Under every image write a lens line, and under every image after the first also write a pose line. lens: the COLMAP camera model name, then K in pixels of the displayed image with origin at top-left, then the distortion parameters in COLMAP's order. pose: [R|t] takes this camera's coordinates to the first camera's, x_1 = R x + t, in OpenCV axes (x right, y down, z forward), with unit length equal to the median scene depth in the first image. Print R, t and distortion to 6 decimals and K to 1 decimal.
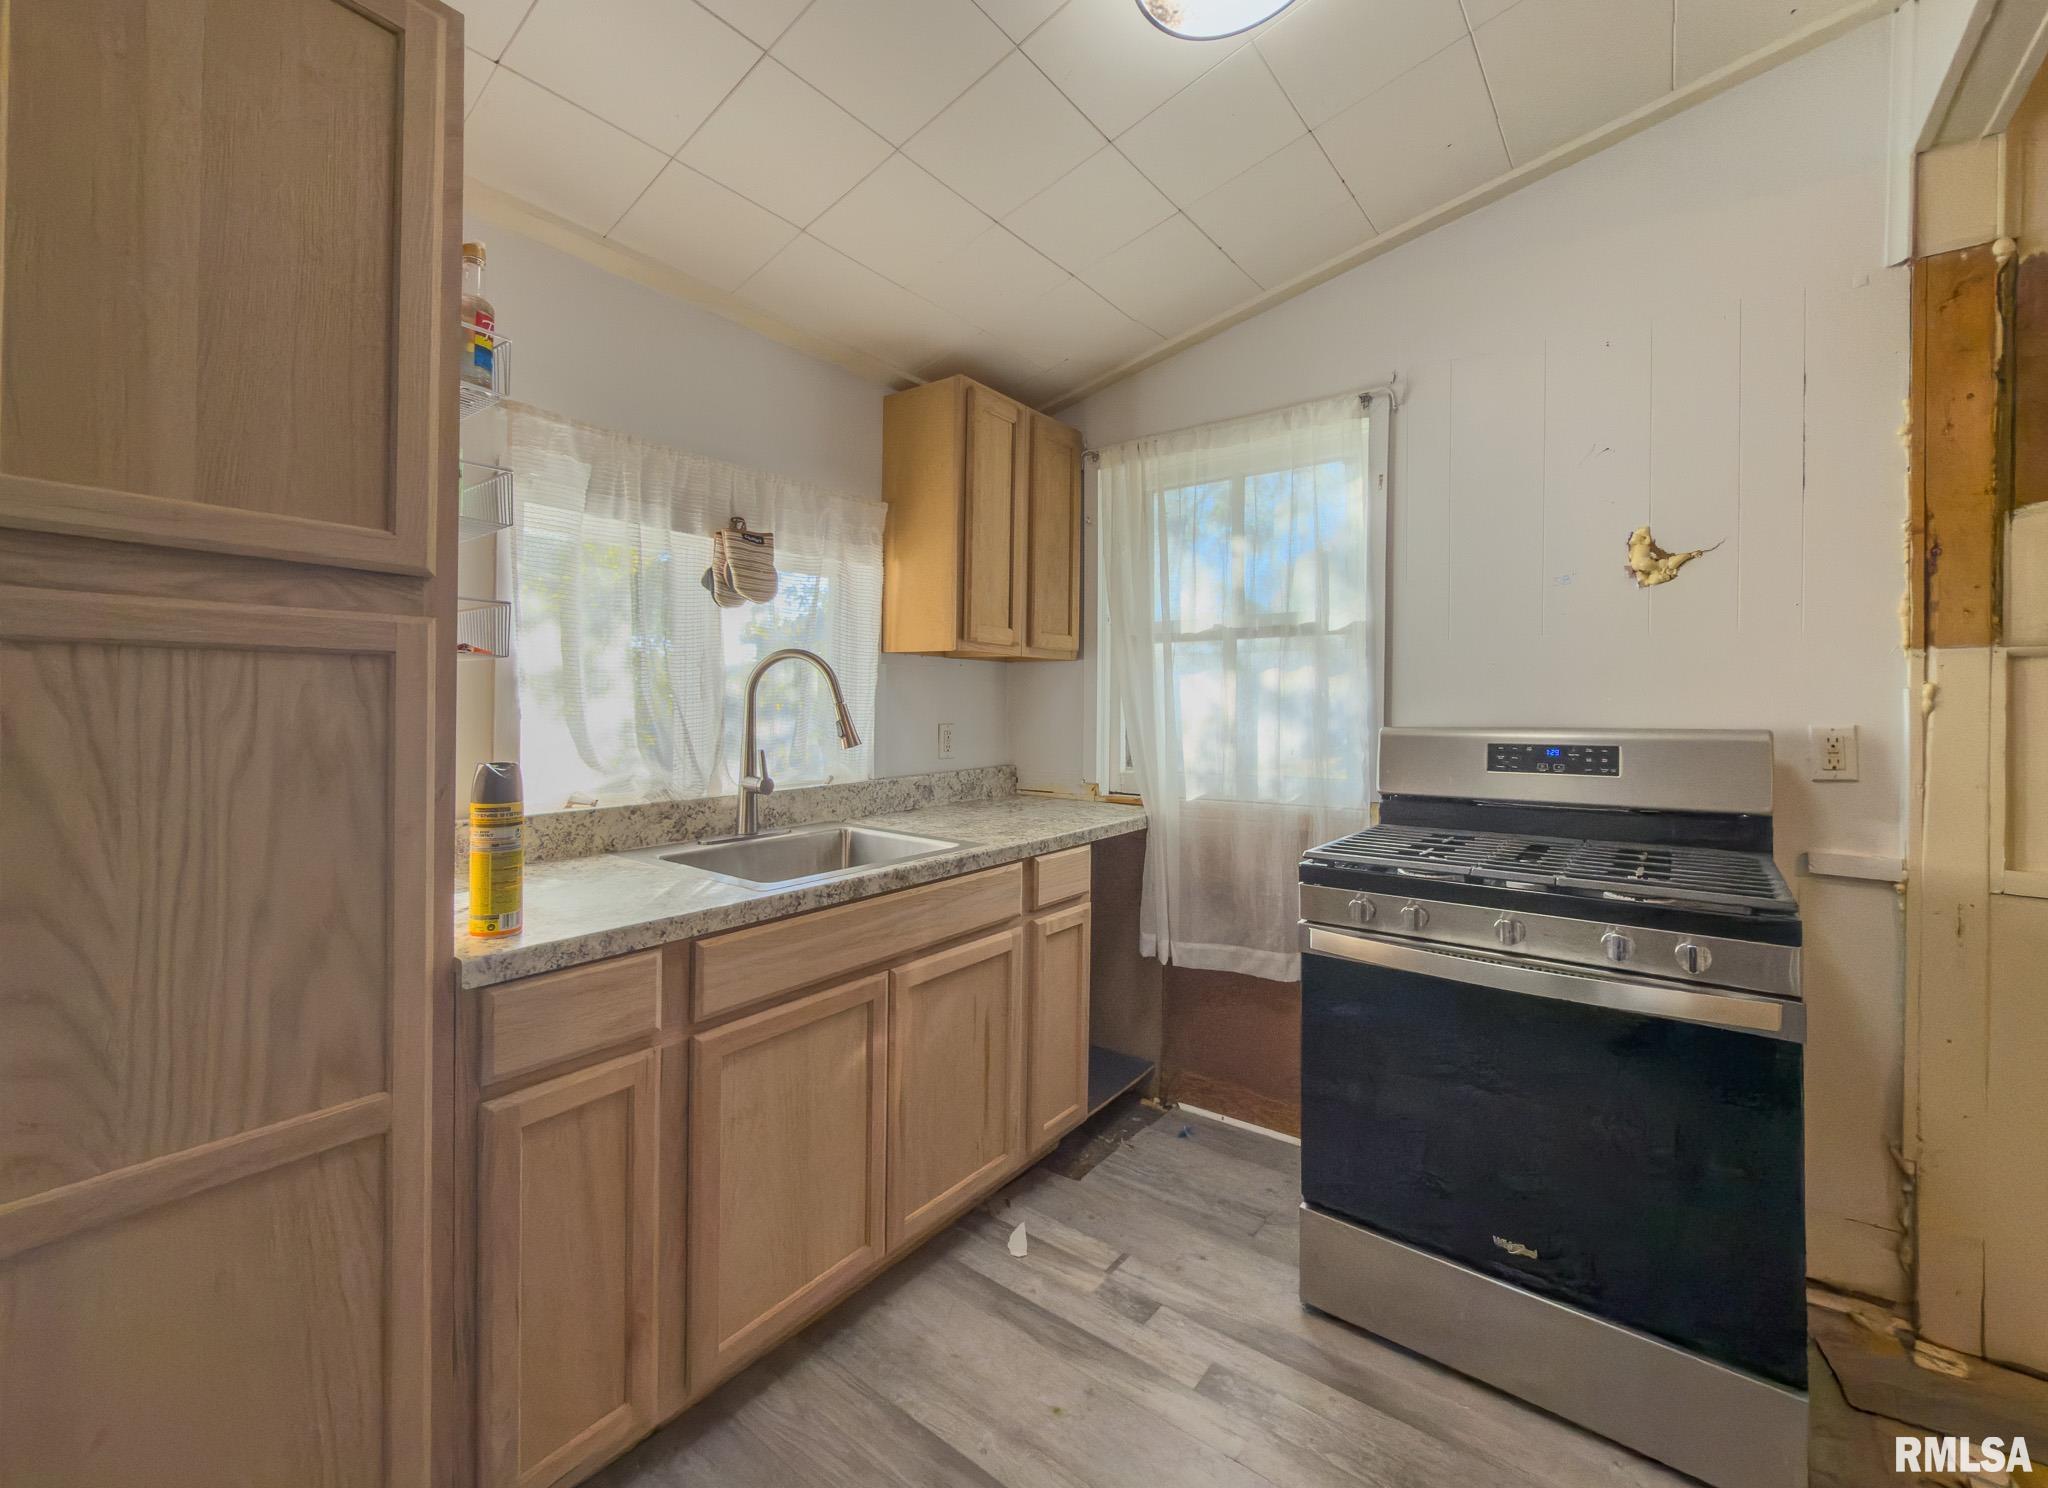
lens RADIAL K [[844.3, 0, 1003.6], [0, 844.3, 710.1], [0, 0, 1]] dist [0.000369, 0.000067]
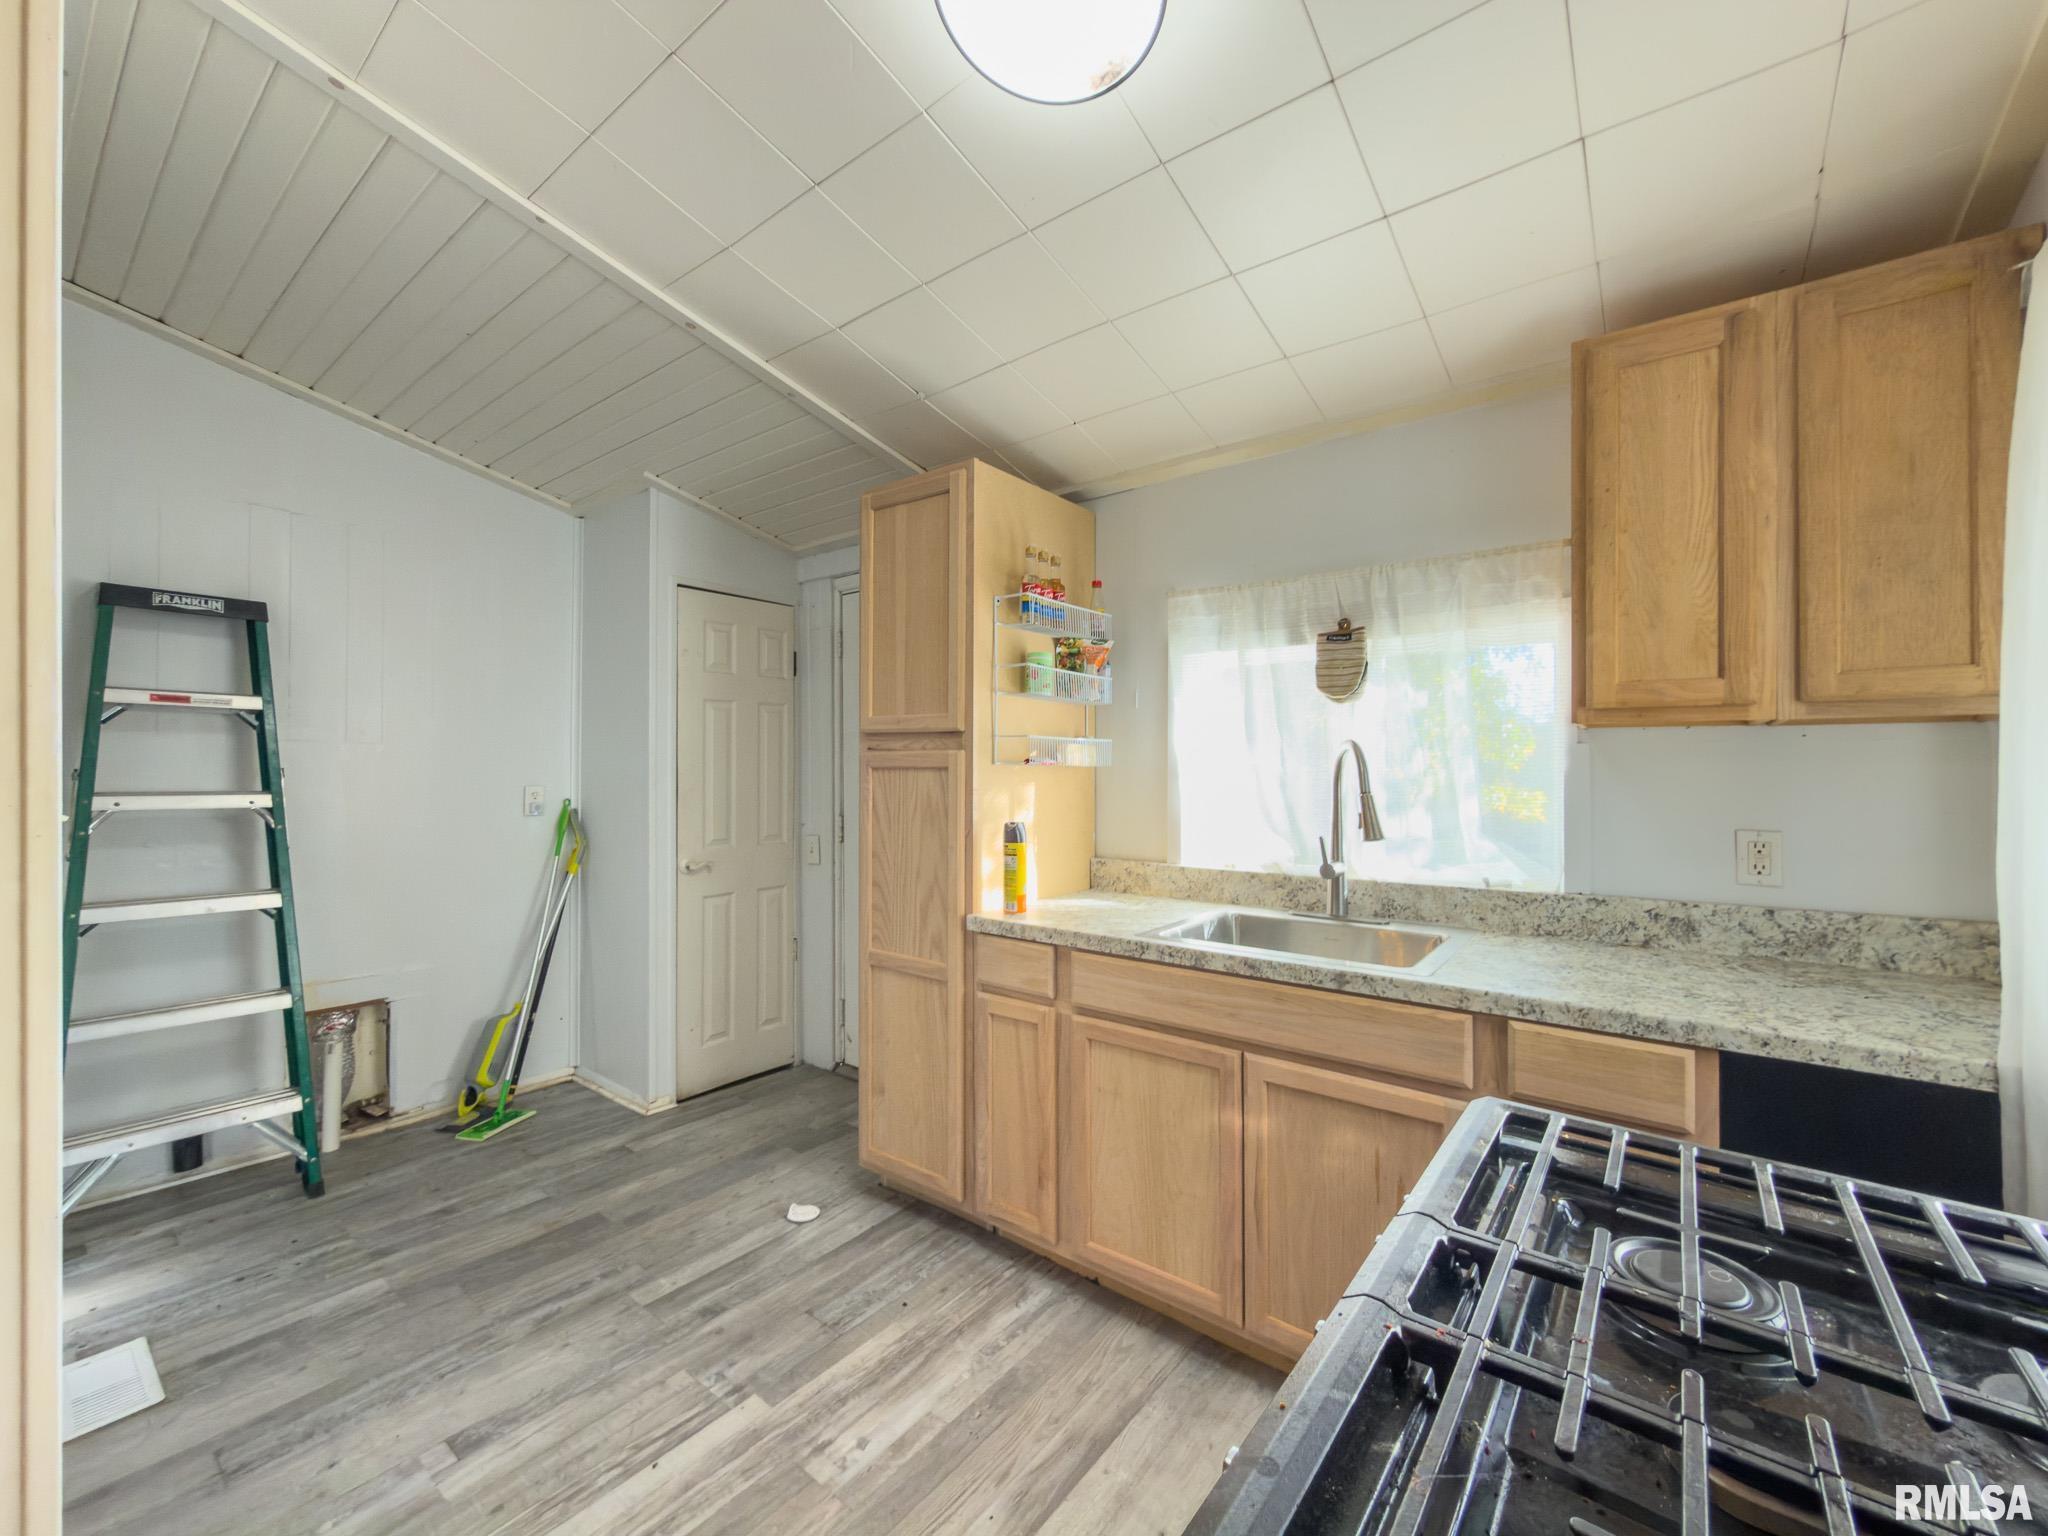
lens RADIAL K [[830.9, 0, 1023.6], [0, 830.9, 767.0], [0, 0, 1]] dist [-0.000146, 0.000121]
pose [[-0.001650, -0.012964, -0.999915, 0.840357], [-0.011423, 0.999851, -0.012945, -0.024513], [0.999933, 0.011401, -0.001798, 0.687959]]
